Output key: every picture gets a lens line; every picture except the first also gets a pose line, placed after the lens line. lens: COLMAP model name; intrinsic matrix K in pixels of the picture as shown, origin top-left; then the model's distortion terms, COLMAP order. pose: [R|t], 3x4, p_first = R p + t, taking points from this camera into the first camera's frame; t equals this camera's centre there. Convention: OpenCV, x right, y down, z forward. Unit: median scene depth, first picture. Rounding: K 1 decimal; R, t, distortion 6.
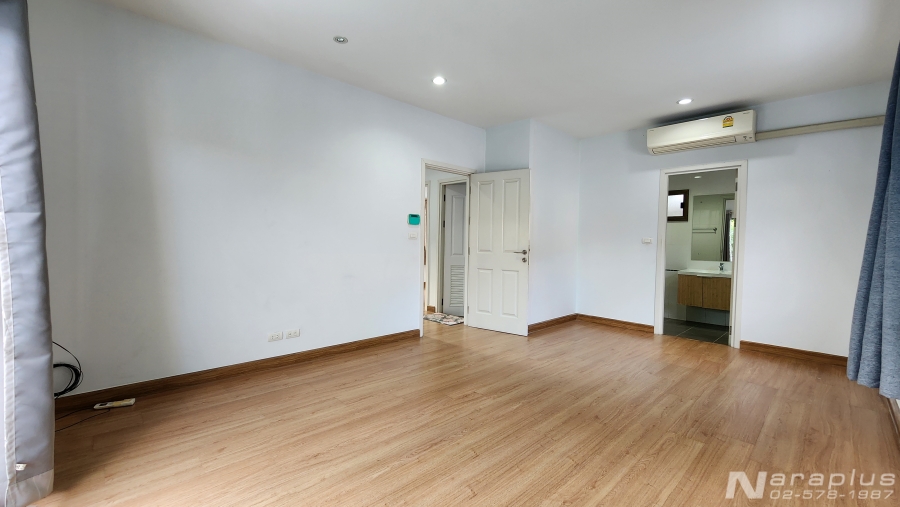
lens RADIAL K [[370.0, 0, 442.0], [0, 370.0, 250.4], [0, 0, 1]] dist [-0.000505, 0.000028]
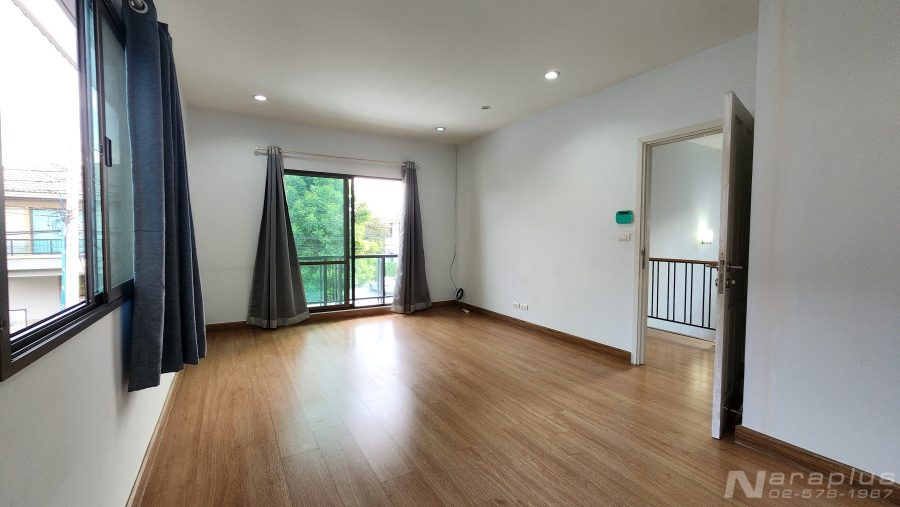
lens RADIAL K [[370.0, 0, 442.0], [0, 370.0, 250.4], [0, 0, 1]] dist [-0.000505, 0.000028]
pose [[-0.220771, 0.023111, -0.975052, 0.973628], [-0.038812, 0.998719, 0.032460, -0.023378], [0.974553, 0.045010, -0.219591, 0.927381]]
